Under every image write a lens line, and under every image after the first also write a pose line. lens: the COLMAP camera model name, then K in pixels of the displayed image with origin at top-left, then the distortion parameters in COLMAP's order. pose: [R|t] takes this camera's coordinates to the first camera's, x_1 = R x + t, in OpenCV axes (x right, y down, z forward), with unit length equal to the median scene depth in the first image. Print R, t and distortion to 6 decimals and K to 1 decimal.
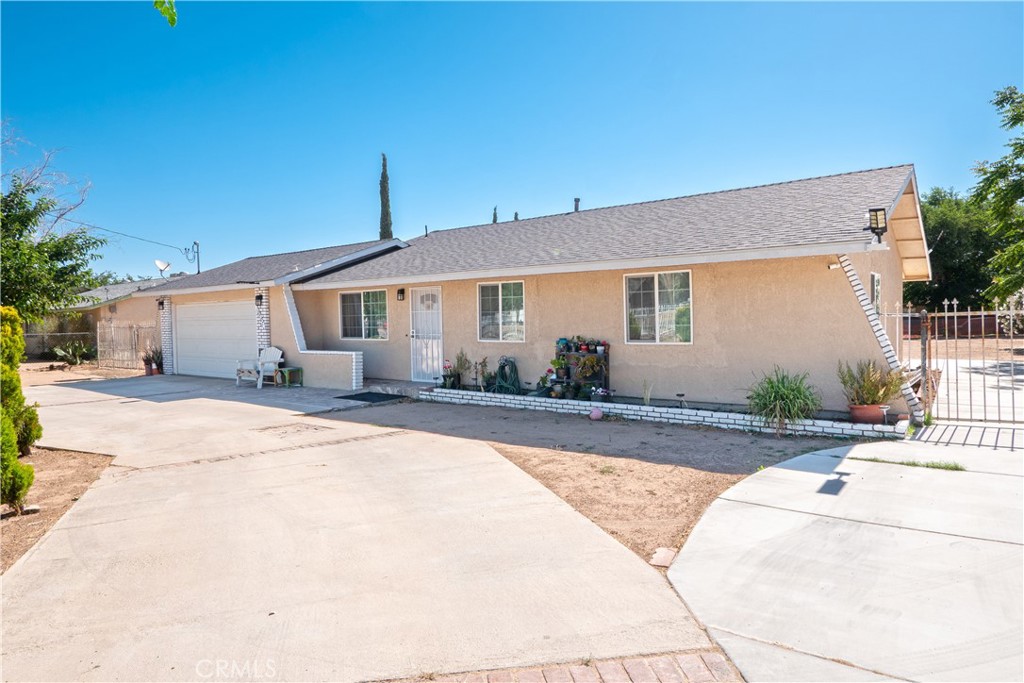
lens RADIAL K [[601.2, 0, 519.7], [0, 601.2, 340.3], [0, 0, 1]] dist [0.006501, 0.001248]
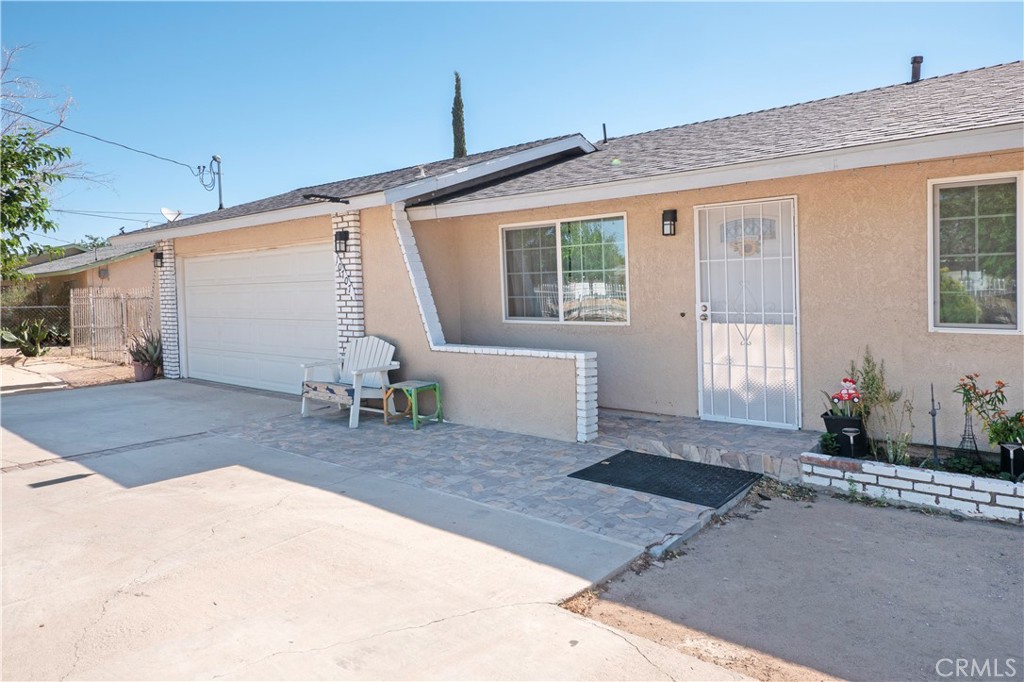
lens RADIAL K [[601.2, 0, 508.0], [0, 601.2, 342.8], [0, 0, 1]] dist [0.006501, 0.001248]
pose [[0.999051, 0.009011, -0.042621, -0.285124], [-0.007250, 0.999121, 0.041282, -0.004782], [0.042956, -0.040934, 0.998238, 0.527739]]
